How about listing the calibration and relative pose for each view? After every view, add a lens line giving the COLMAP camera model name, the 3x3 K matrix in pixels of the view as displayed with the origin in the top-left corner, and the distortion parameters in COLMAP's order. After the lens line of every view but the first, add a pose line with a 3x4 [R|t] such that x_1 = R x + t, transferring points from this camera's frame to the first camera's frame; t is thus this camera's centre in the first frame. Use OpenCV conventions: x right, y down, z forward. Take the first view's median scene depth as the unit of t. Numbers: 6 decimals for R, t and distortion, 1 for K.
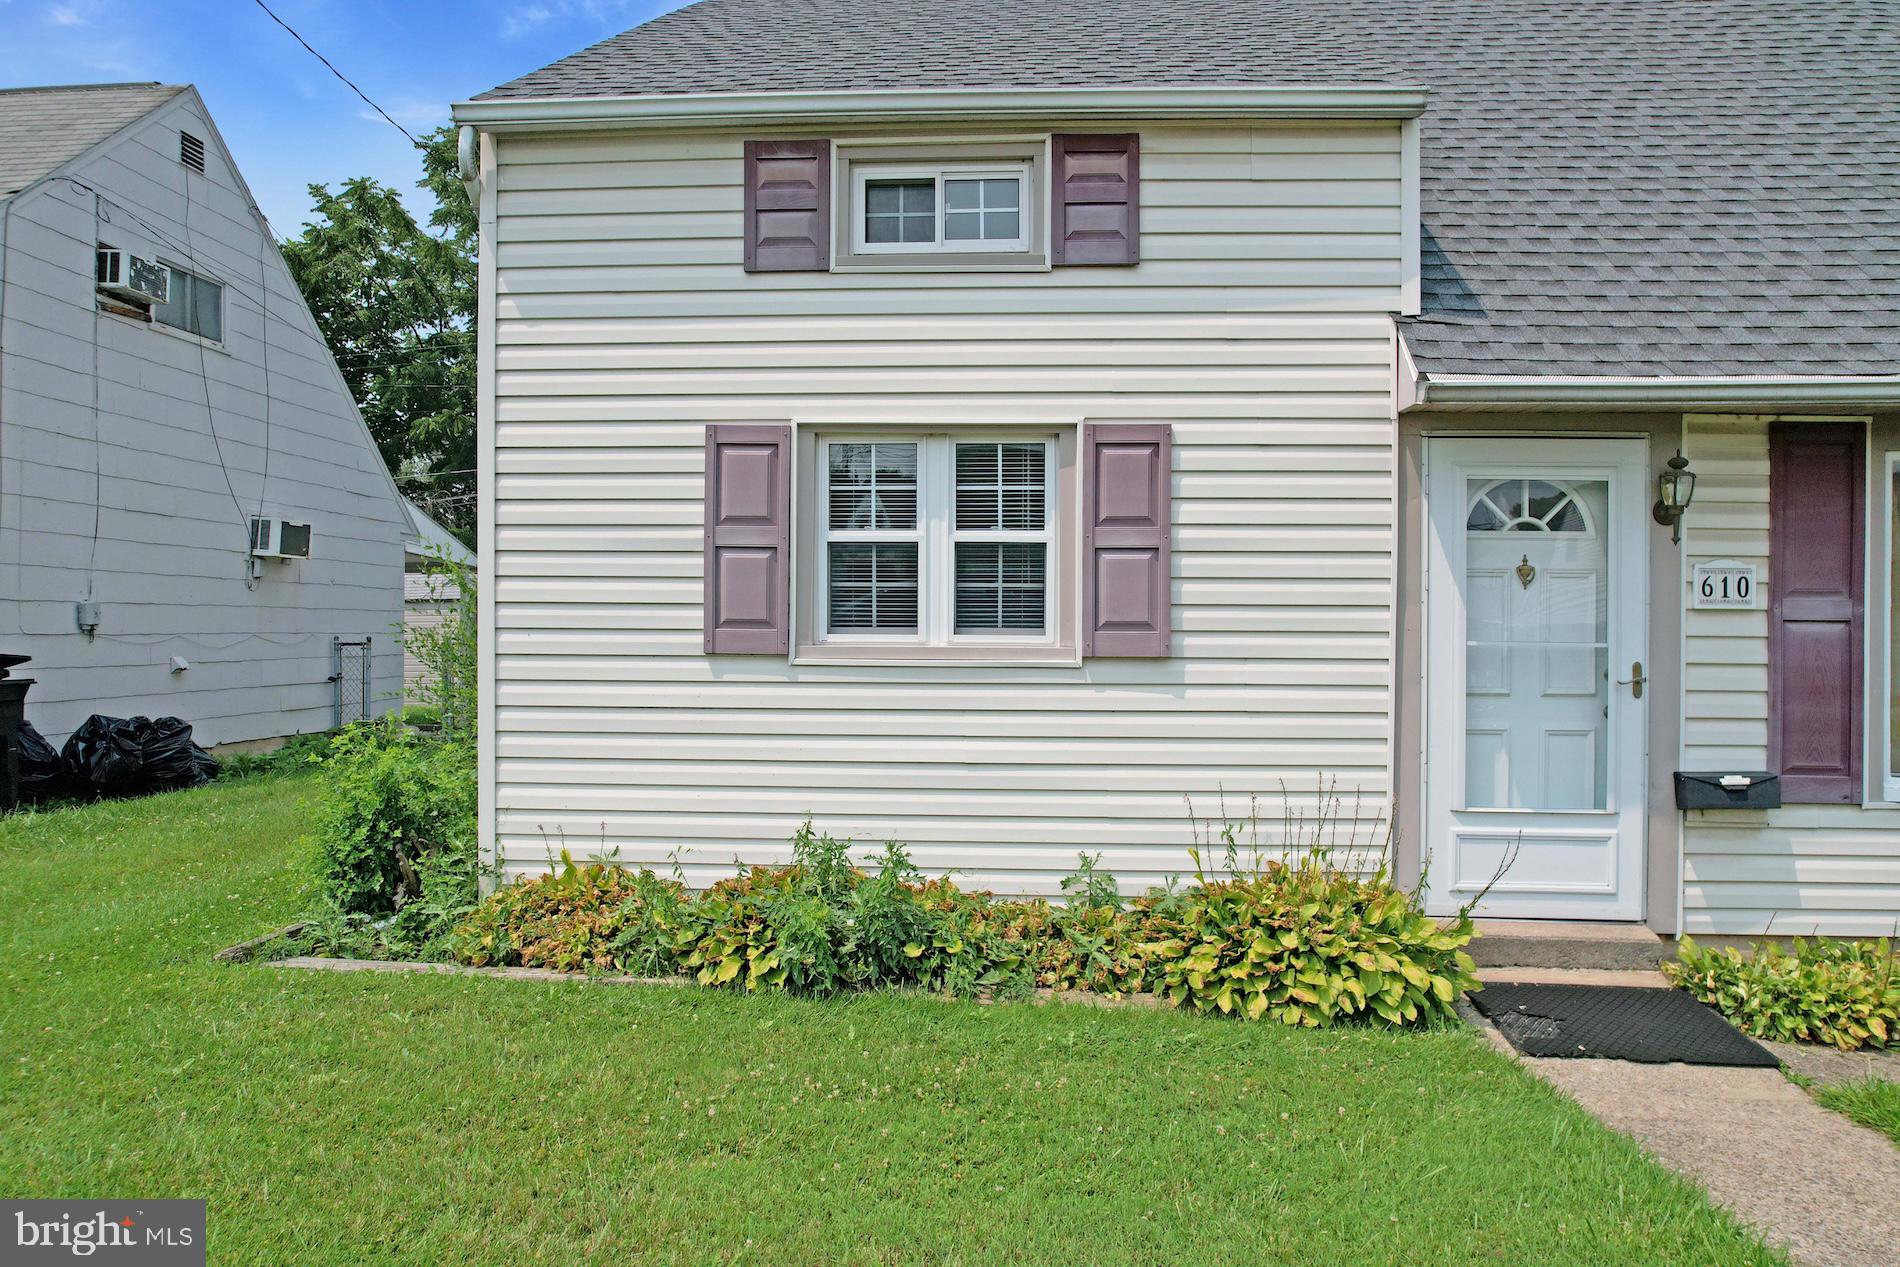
lens RADIAL K [[1219.7, 0, 962.4], [0, 1219.7, 628.5], [0, 0, 1]] dist [-0.081041, 0.070279]
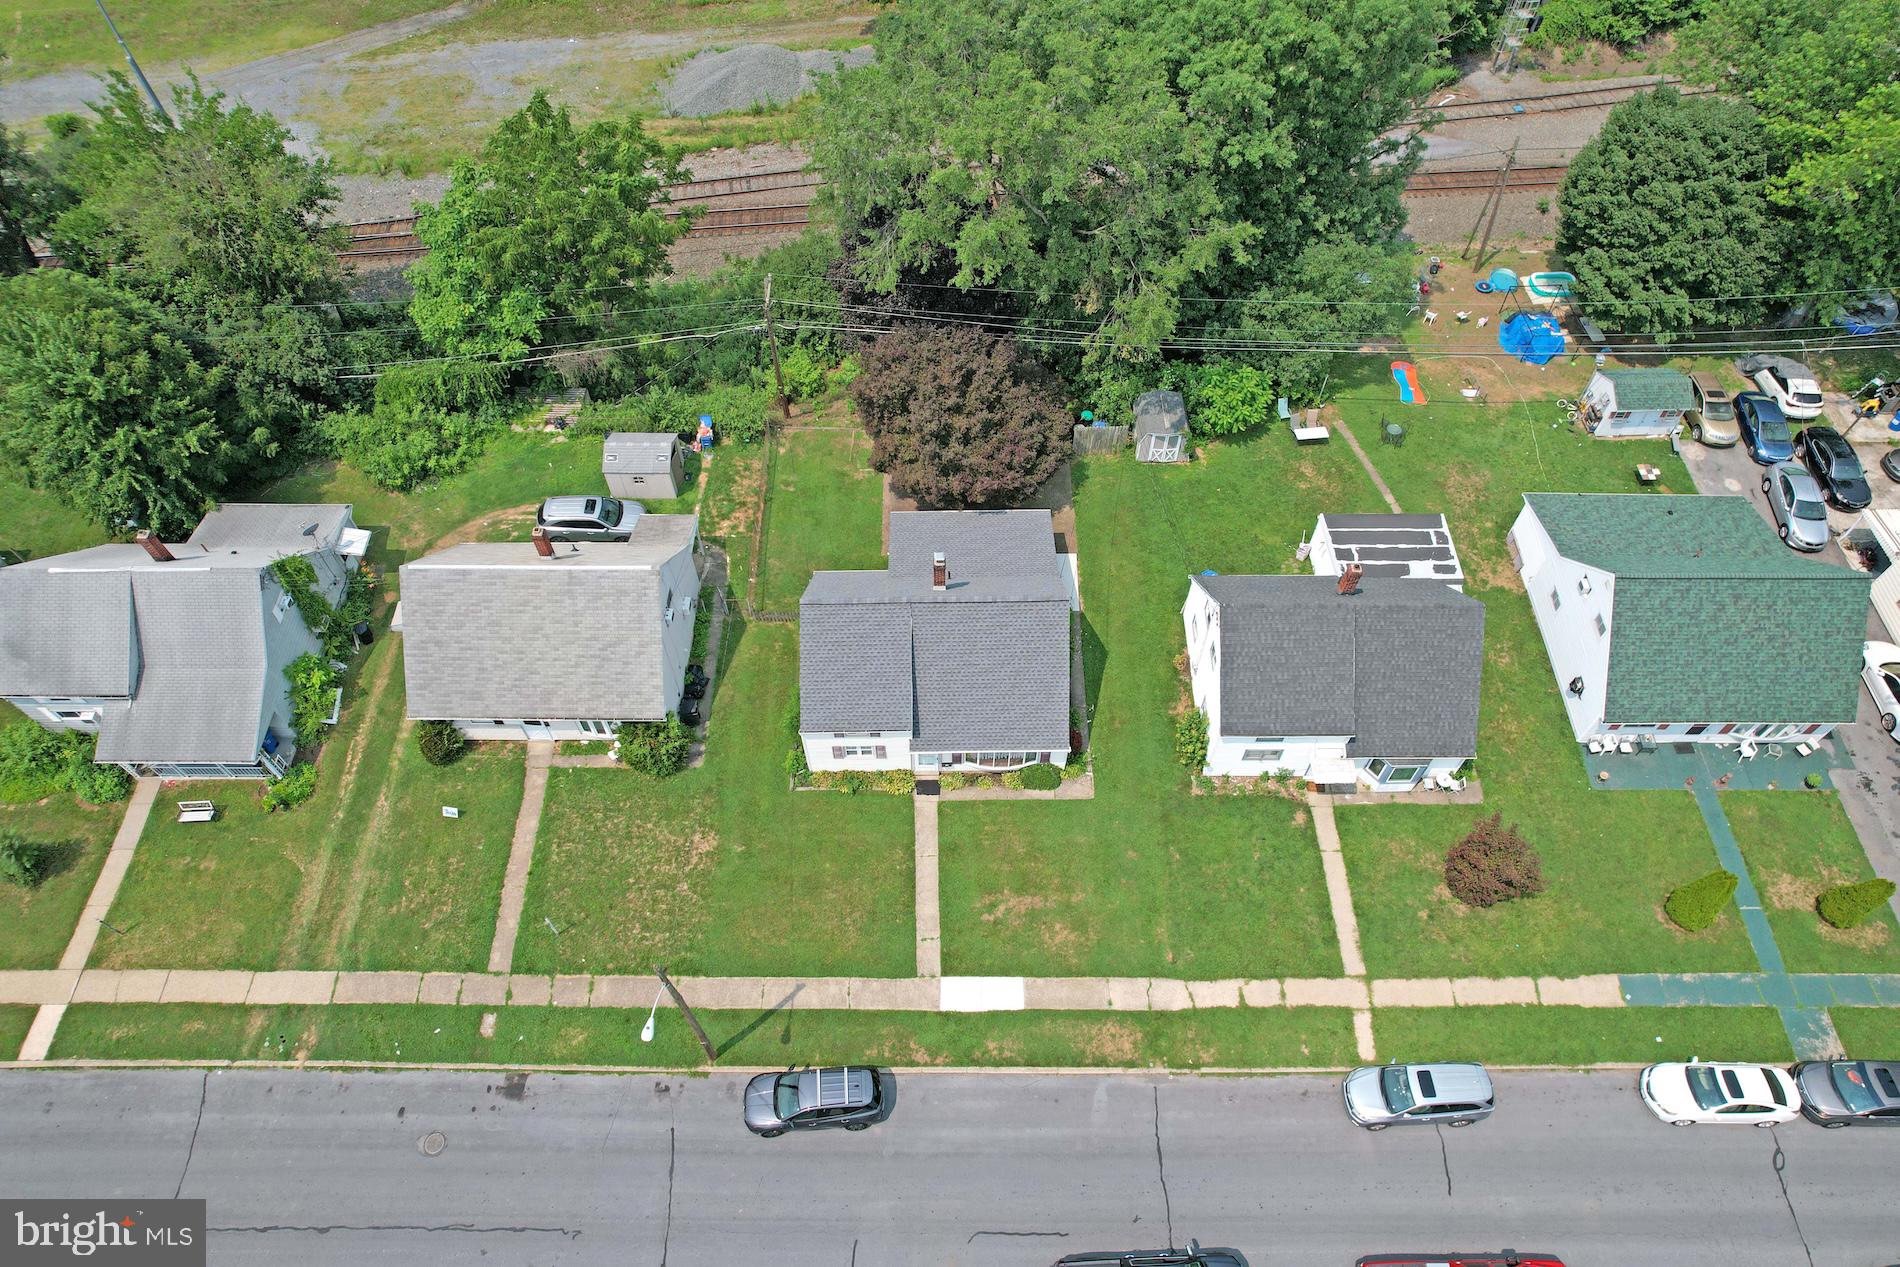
lens RADIAL K [[1219.7, 0, 968.0], [0, 1219.7, 637.2], [0, 0, 1]] dist [-0.081041, 0.070279]
pose [[0.997185, -0.058833, 0.046478, 0.411167], [-0.005597, 0.559756, 0.828639, -7.960580], [-0.074768, -0.826566, 0.557851, -3.340835]]
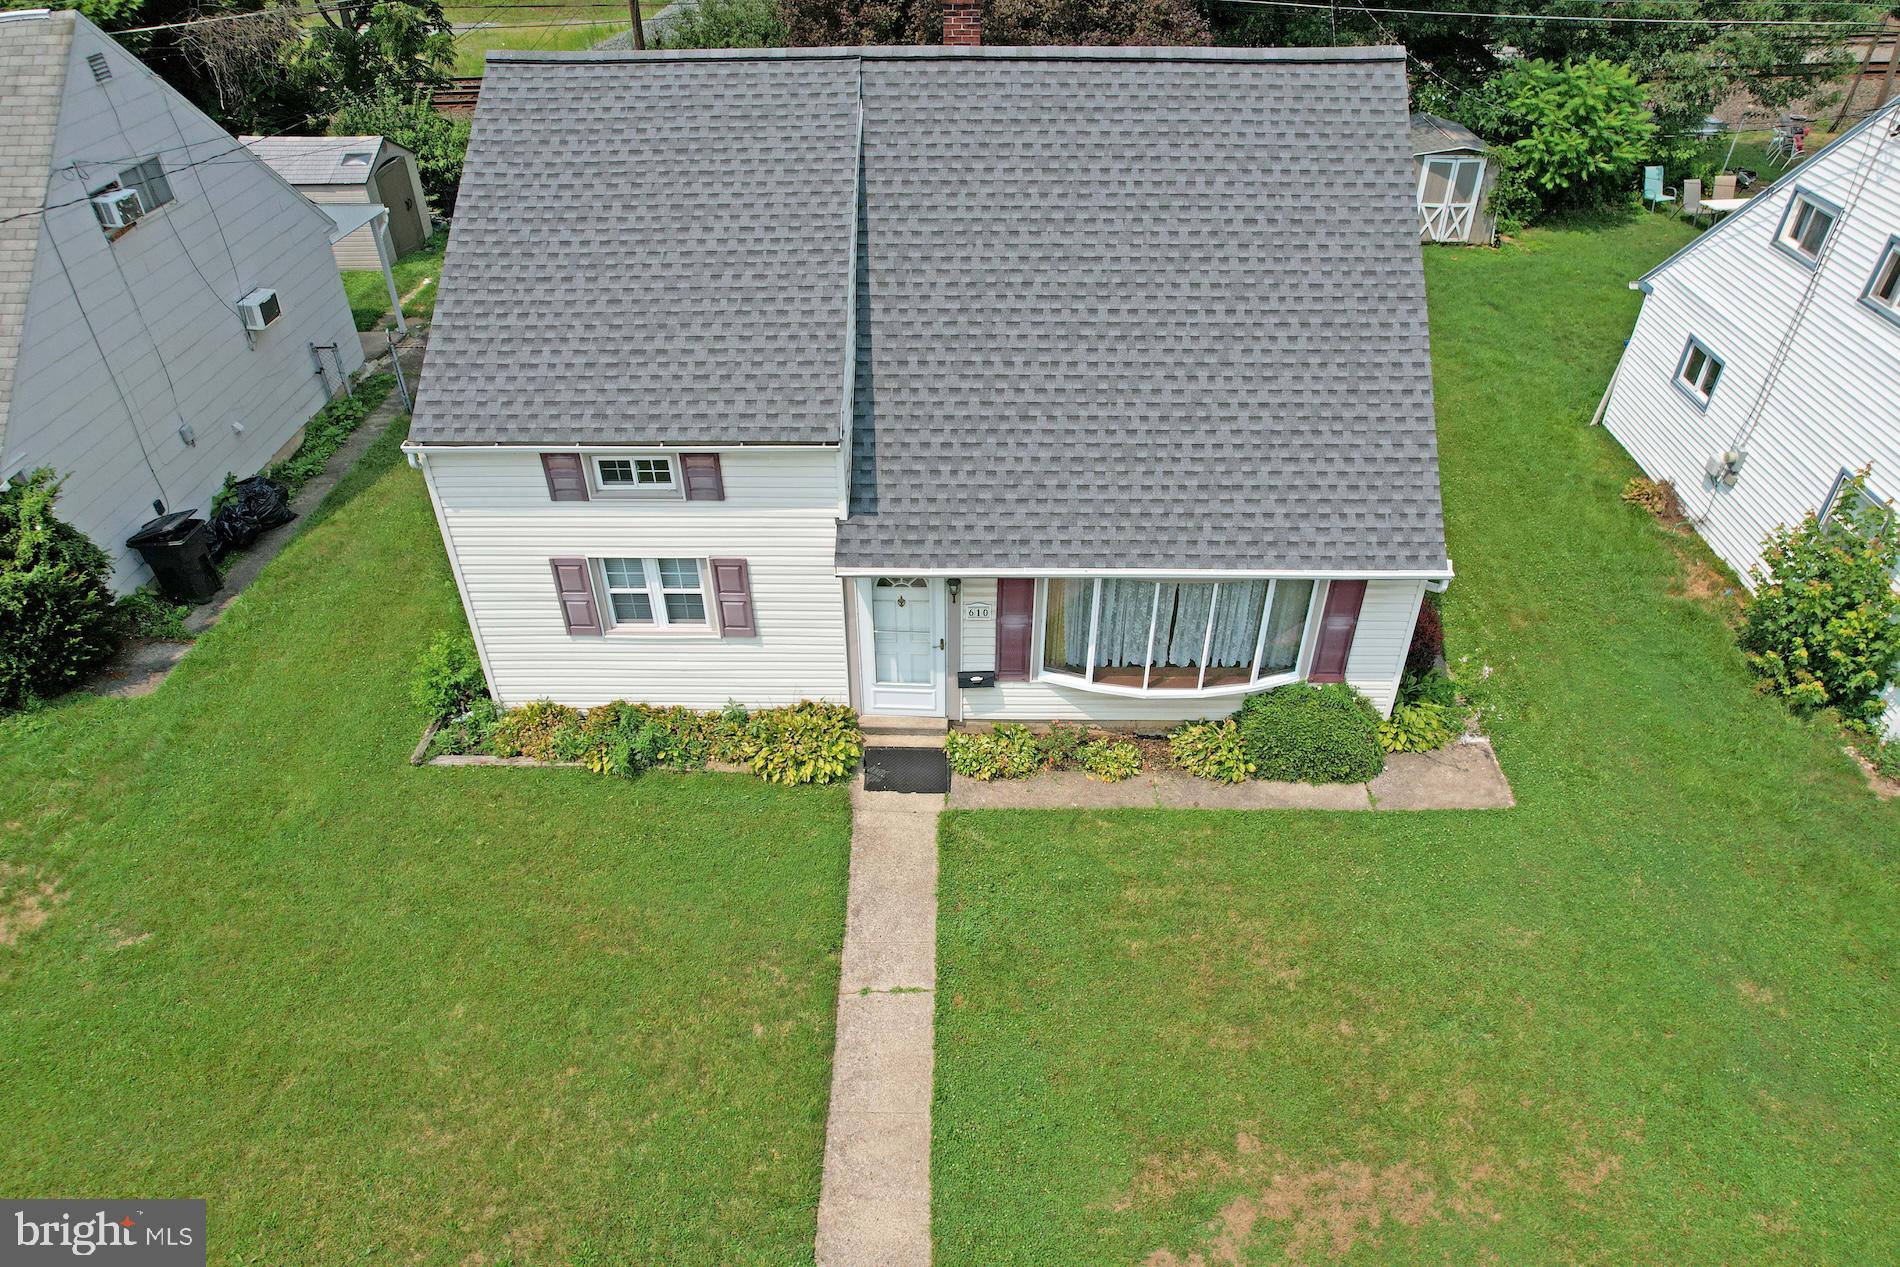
lens RADIAL K [[1219.7, 0, 958.4], [0, 1219.7, 629.0], [0, 0, 1]] dist [-0.081041, 0.070279]
pose [[0.998907, -0.031288, 0.034722, 0.498981], [0.004080, 0.798423, 0.602083, -1.480030], [-0.046561, -0.601283, 0.797678, -0.991344]]
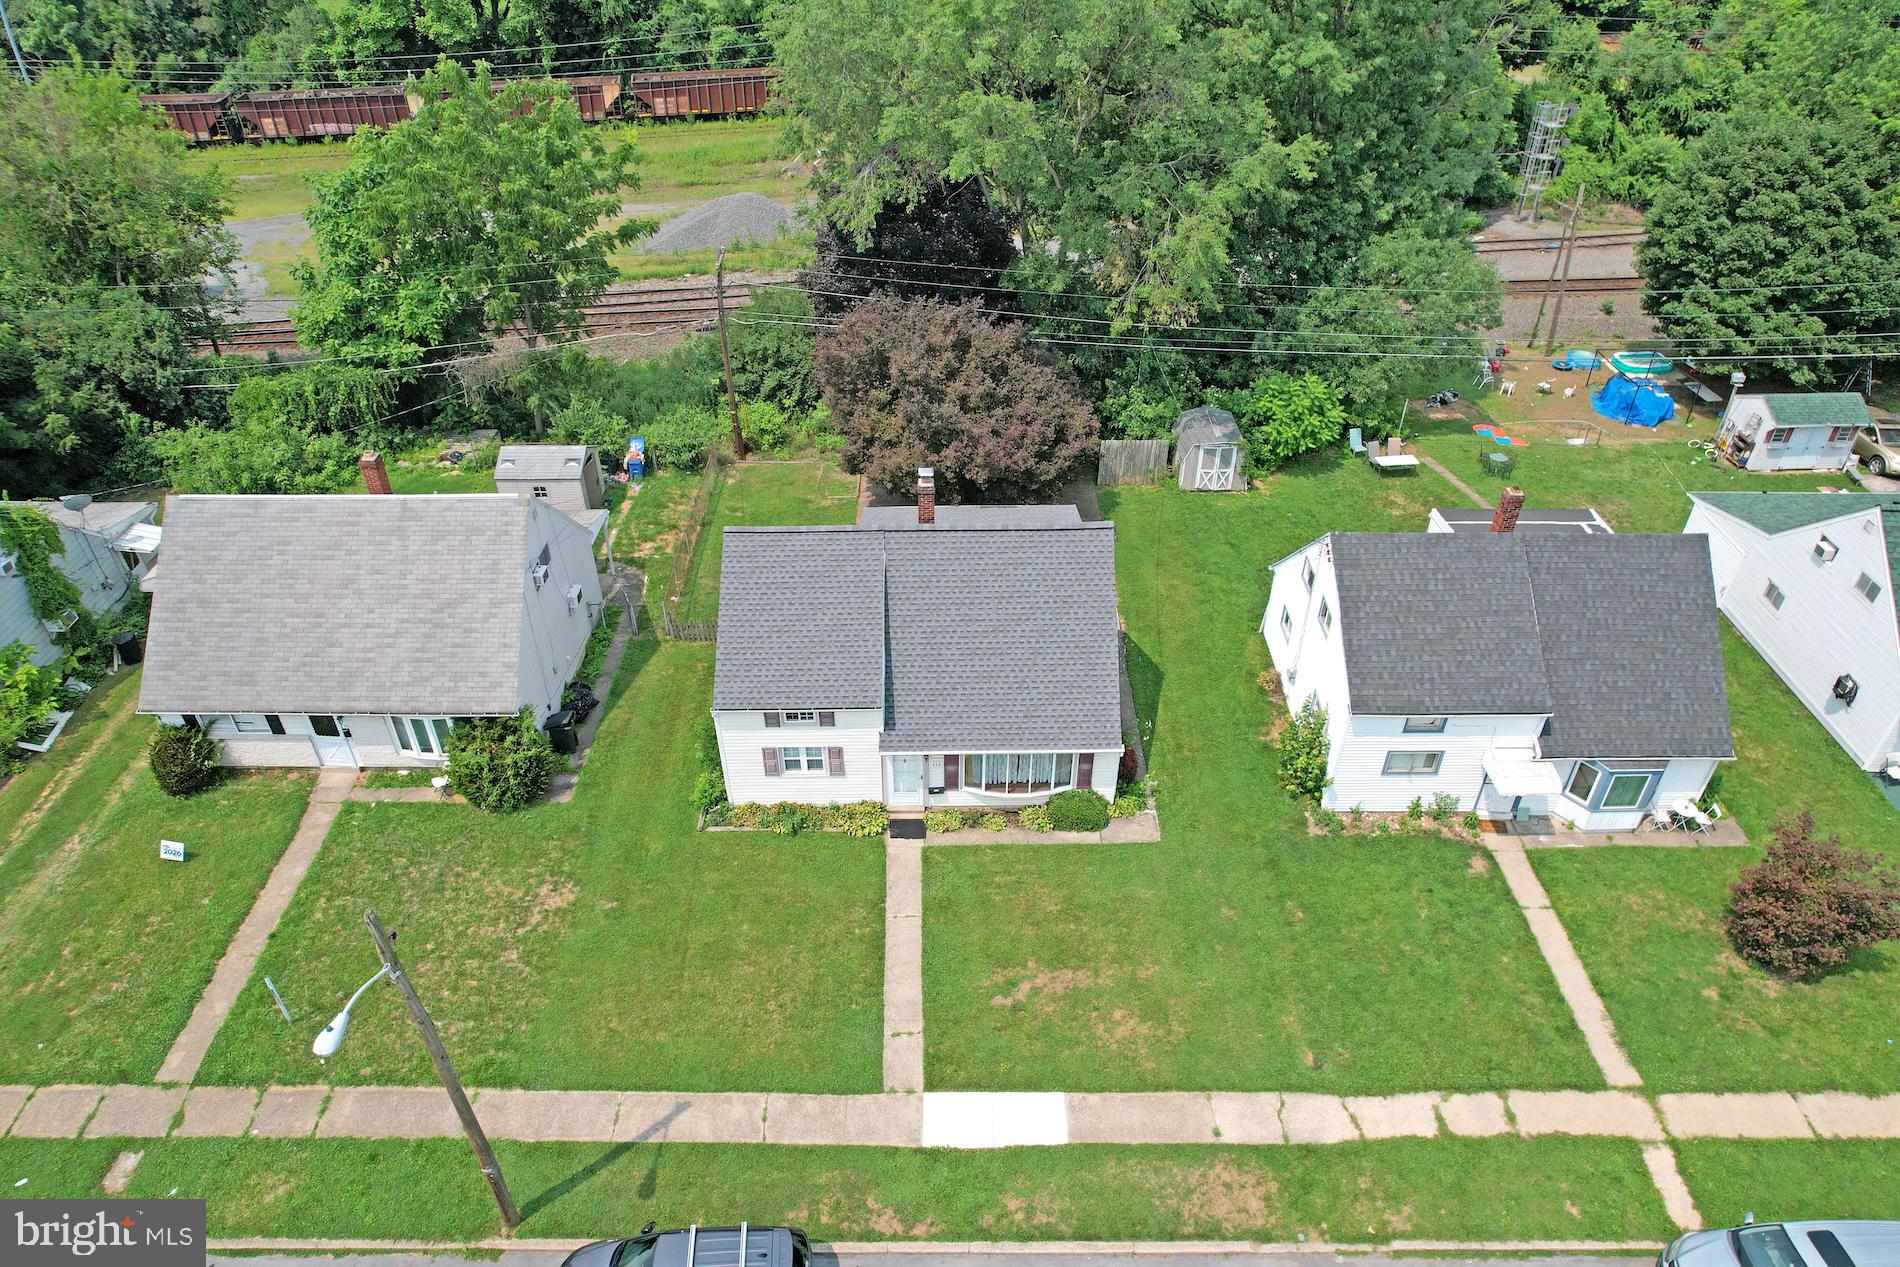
lens RADIAL K [[1219.7, 0, 963.8], [0, 1219.7, 635.1], [0, 0, 1]] dist [-0.081041, 0.070279]
pose [[0.997049, -0.045501, 0.061836, 0.418610], [-0.001411, 0.794447, 0.607332, -4.150007], [-0.076760, -0.605627, 0.792038, -3.359214]]
